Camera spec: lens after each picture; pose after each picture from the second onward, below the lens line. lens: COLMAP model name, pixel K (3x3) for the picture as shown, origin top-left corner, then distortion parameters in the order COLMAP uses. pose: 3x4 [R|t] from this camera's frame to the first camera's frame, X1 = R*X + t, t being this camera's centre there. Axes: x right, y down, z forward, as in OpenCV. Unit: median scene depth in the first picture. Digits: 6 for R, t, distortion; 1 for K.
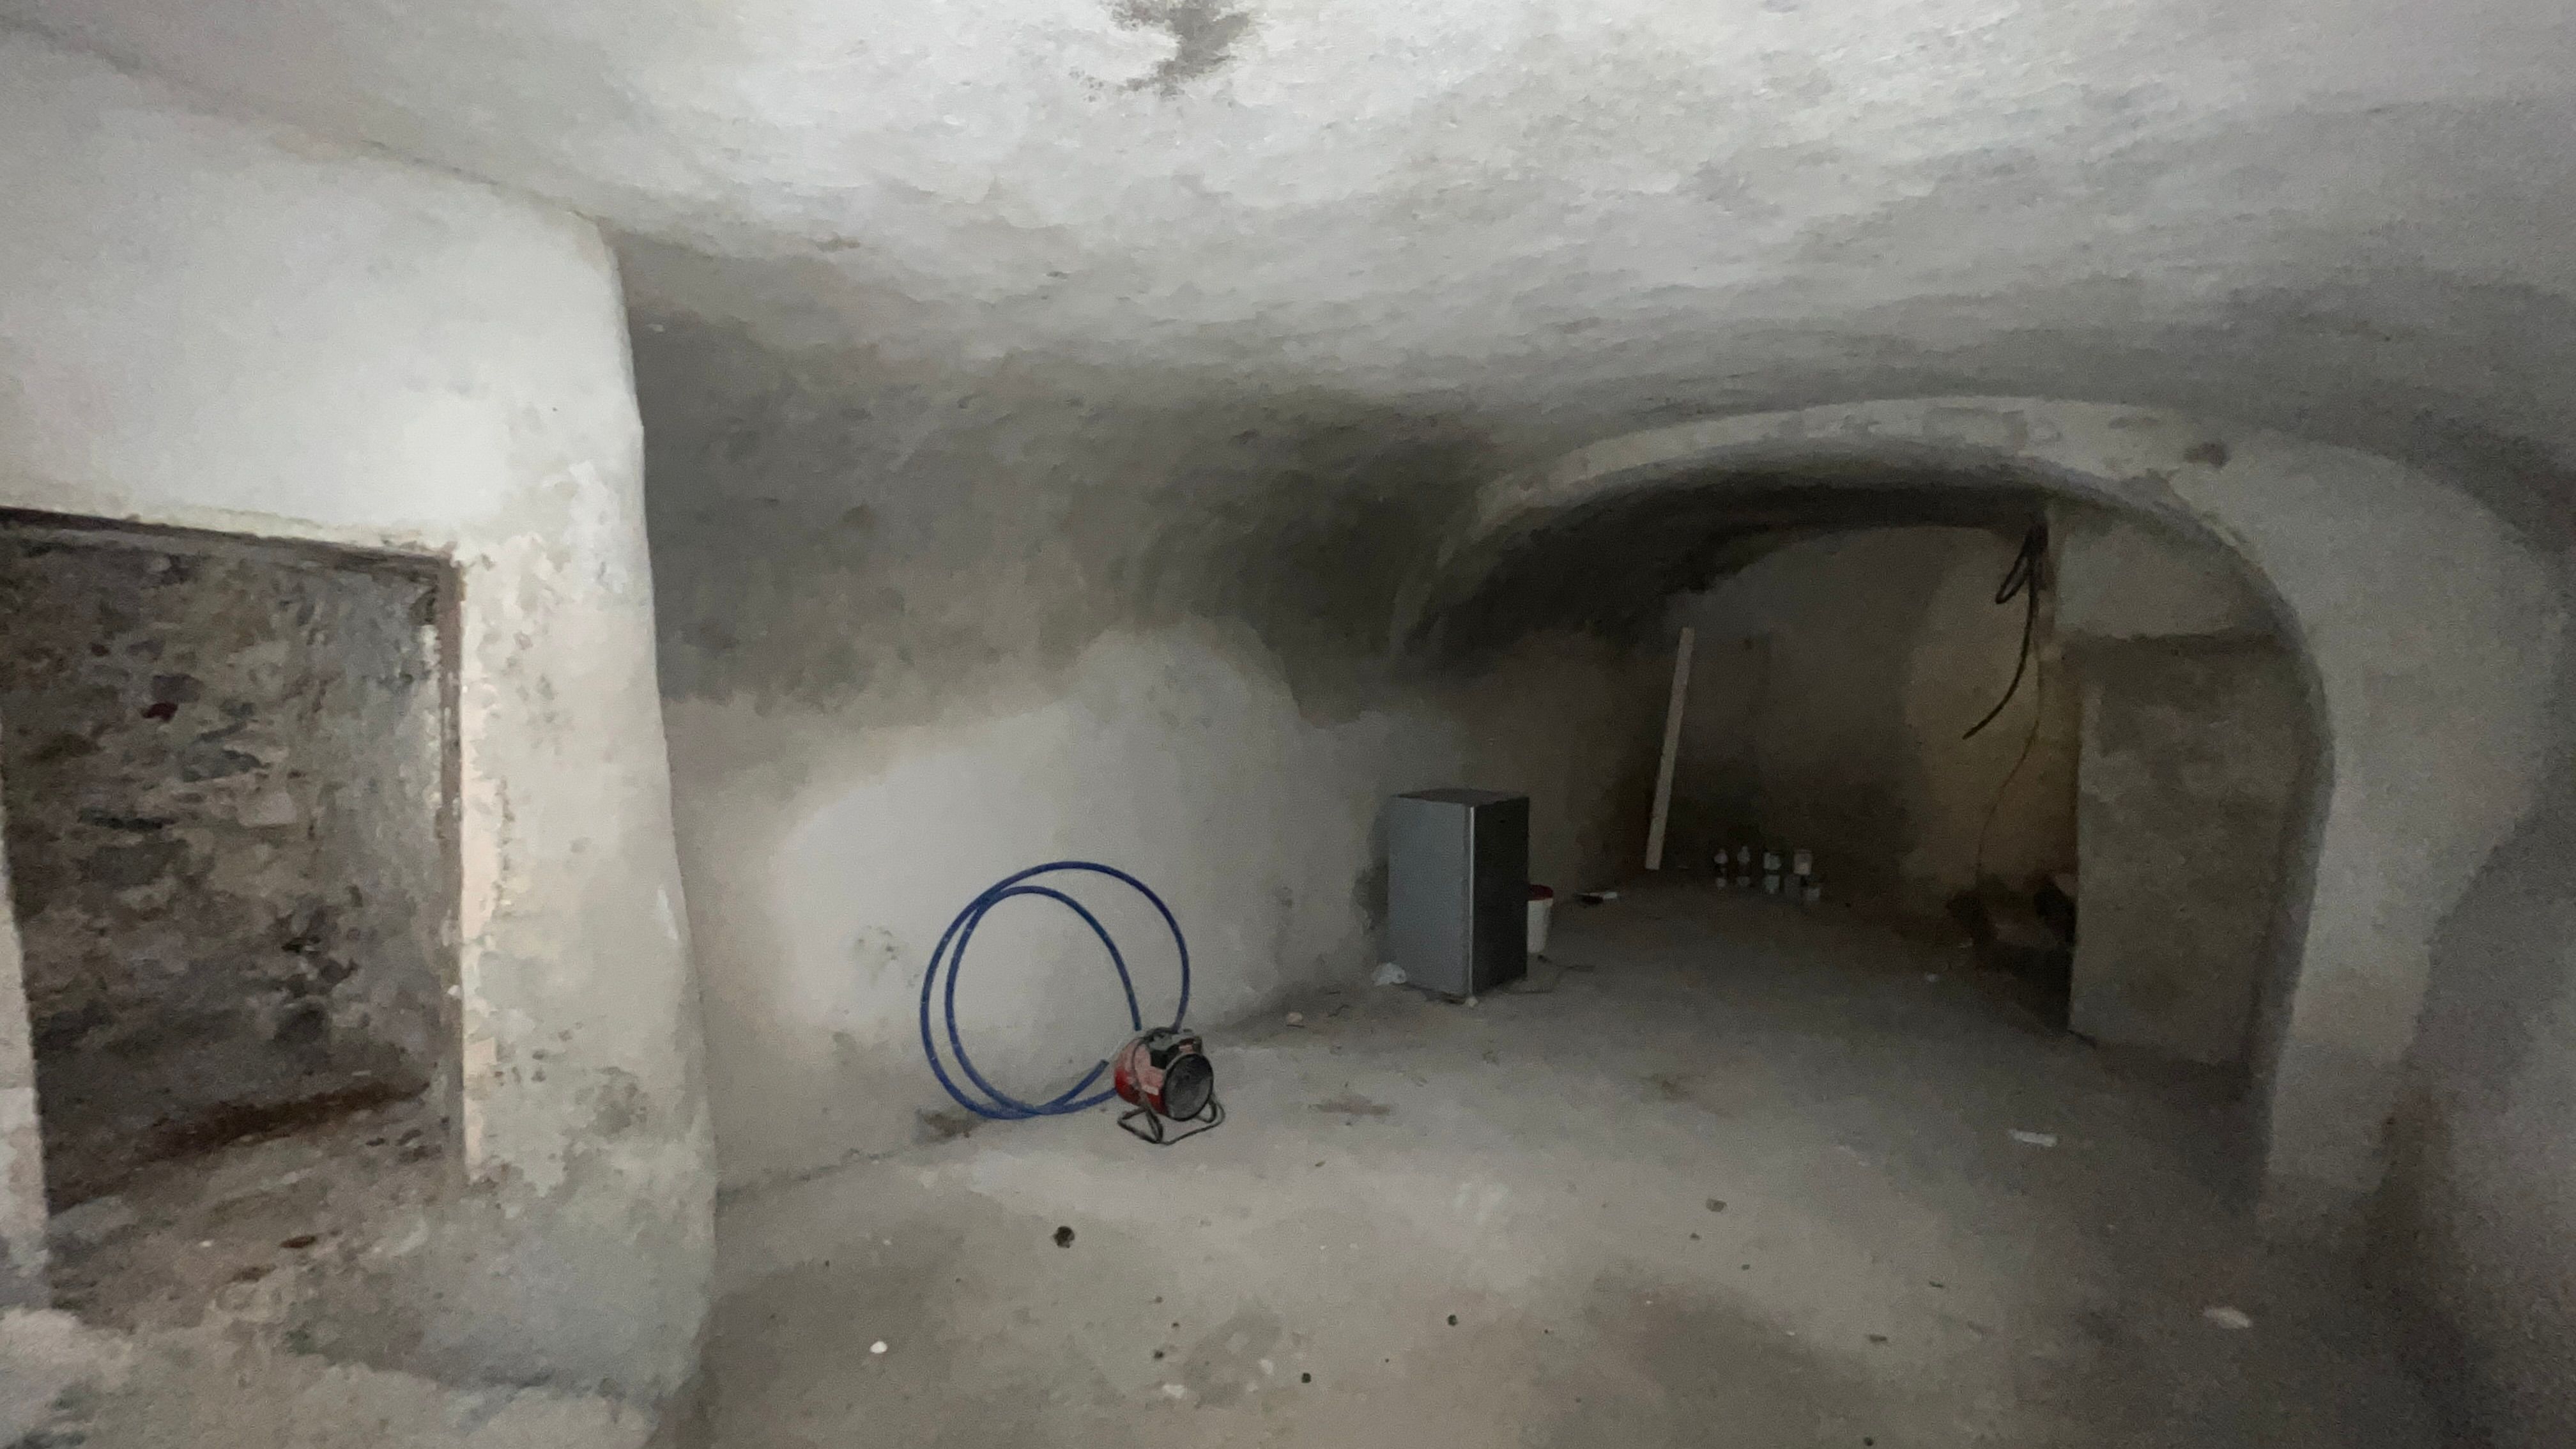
lens RADIAL K [[1041.6, 0, 1283.5], [0, 1041.6, 716.1], [0, 0, 1]] dist [0.005485, 0.000096]
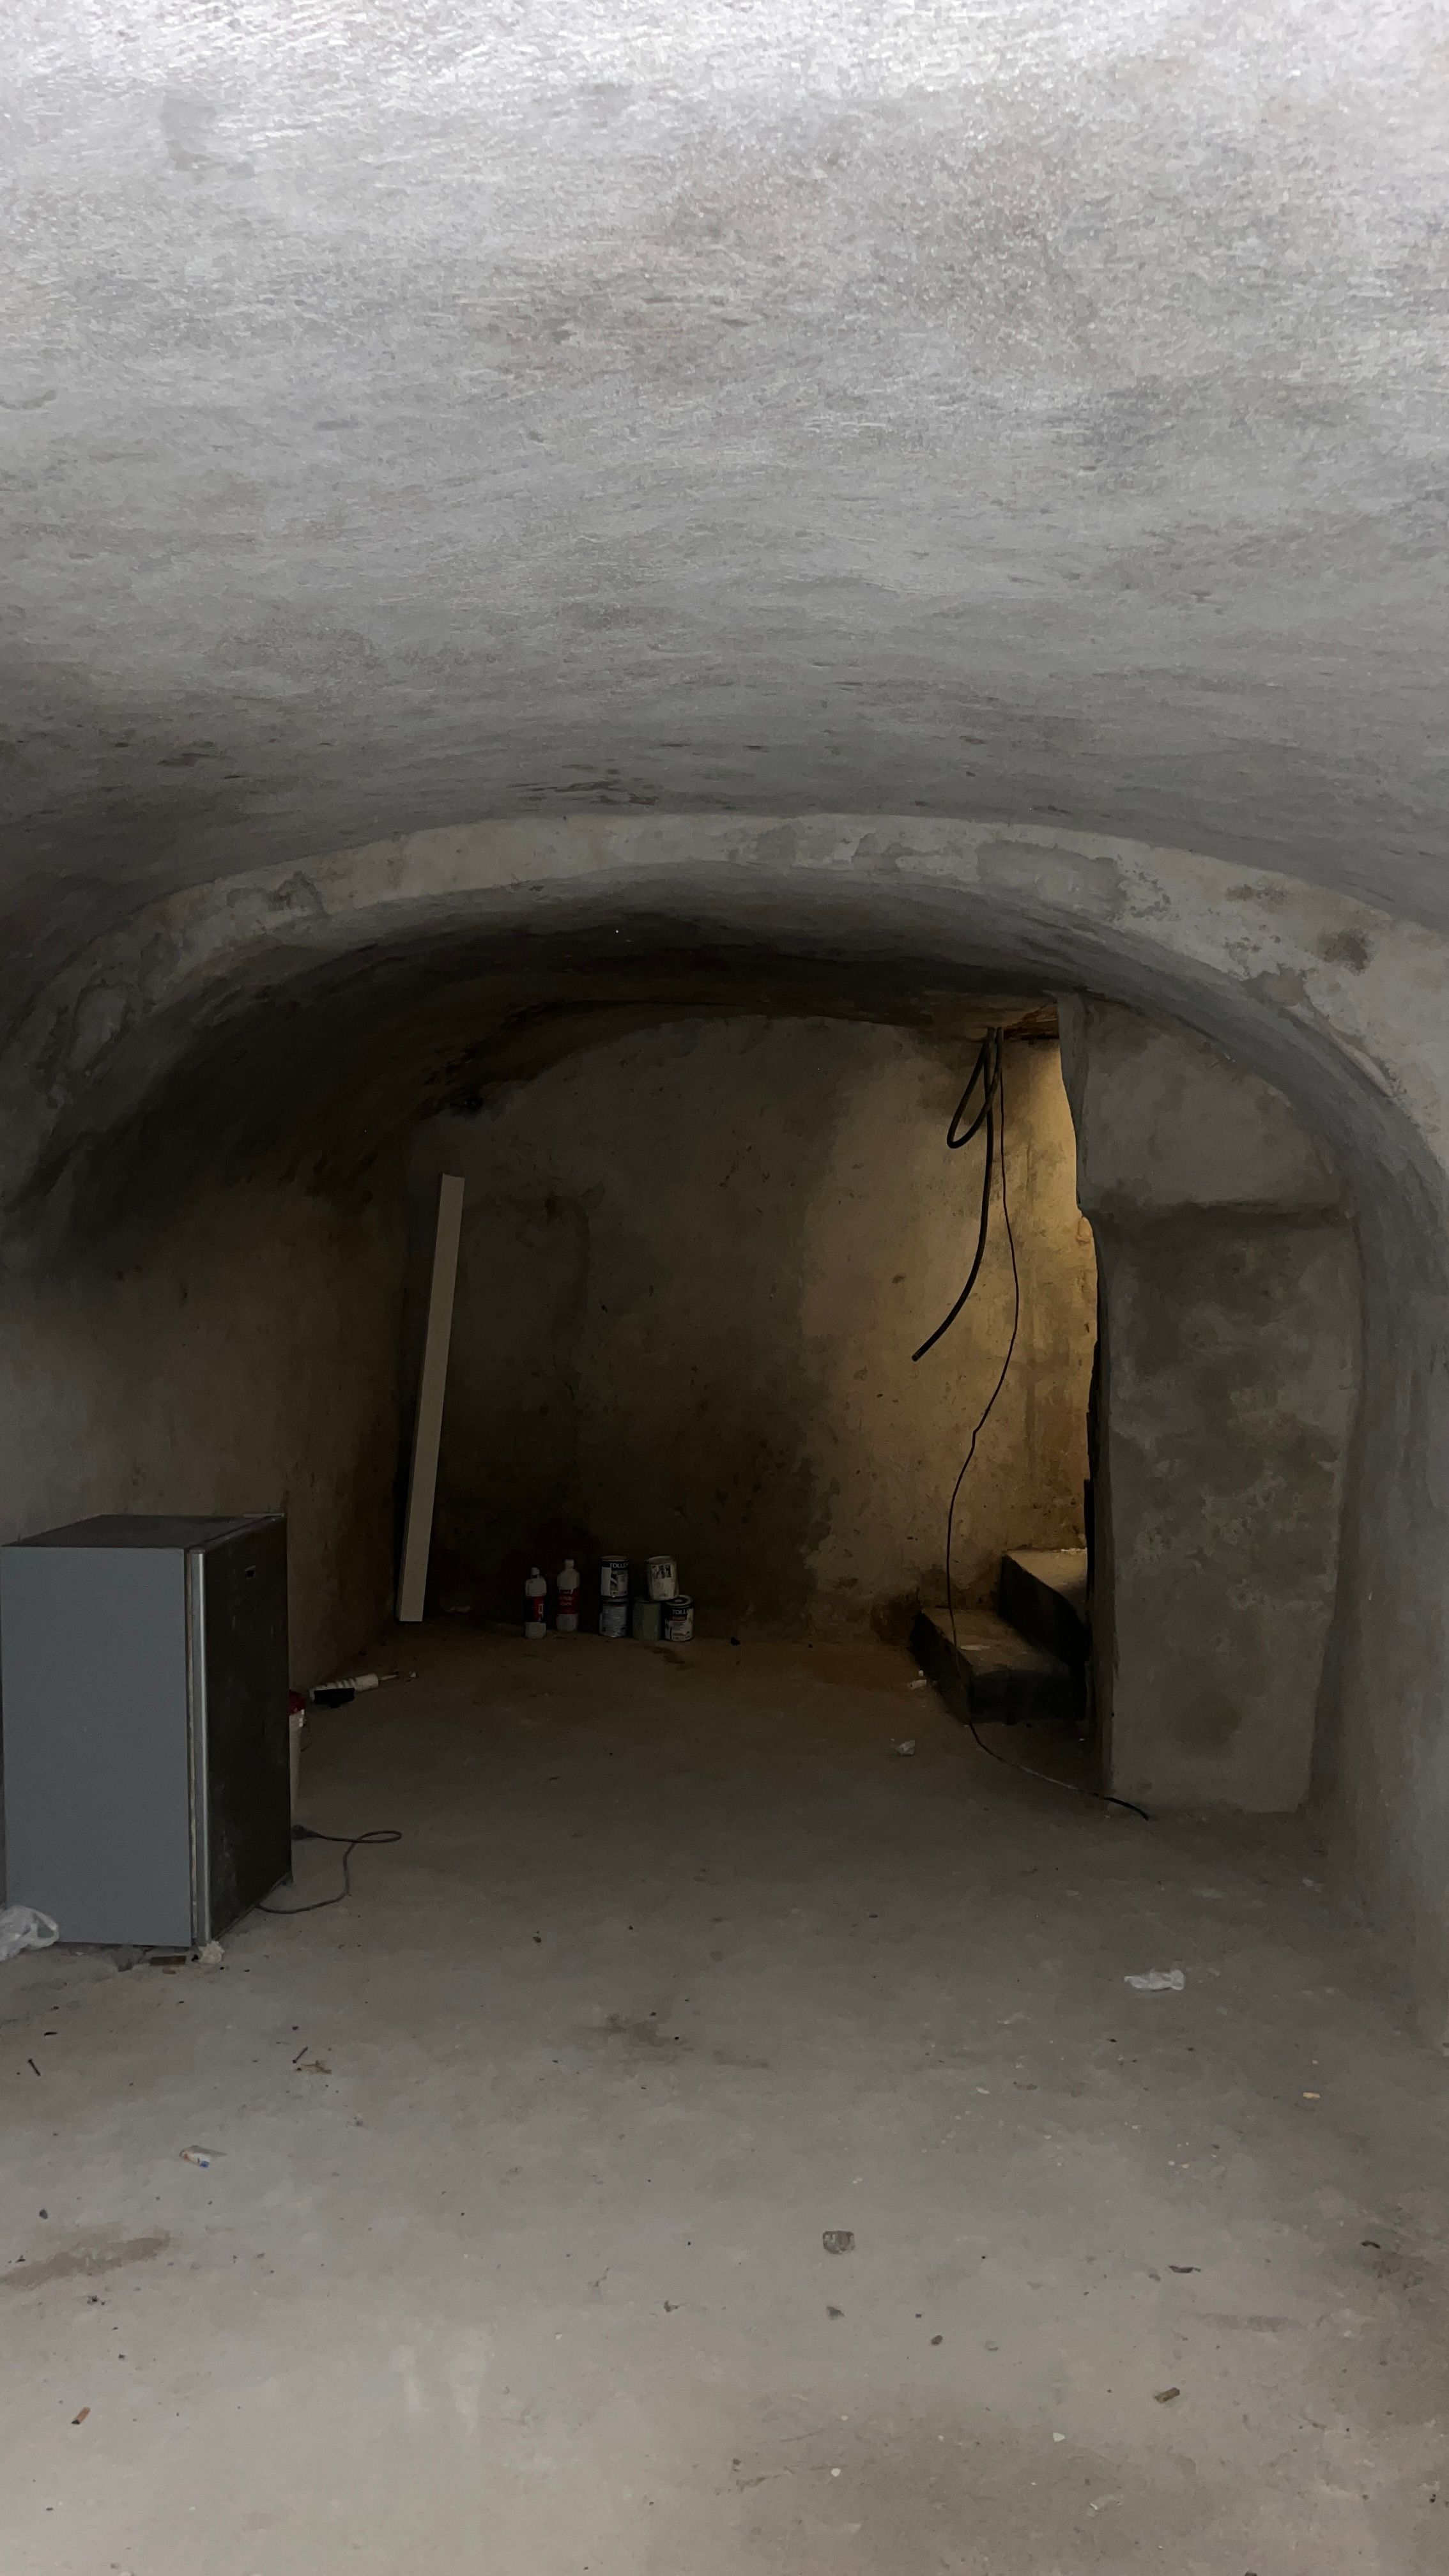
lens RADIAL K [[1952.9, 0, 718.9], [0, 1952.9, 1313.1], [0, 0, 1]] dist [0.063032, -0.067198]
pose [[0.823501, -0.035341, 0.566213, -0.151639], [0.038776, 0.999230, 0.005974, -0.023008], [-0.565988, 0.017036, 0.824237, 0.115710]]
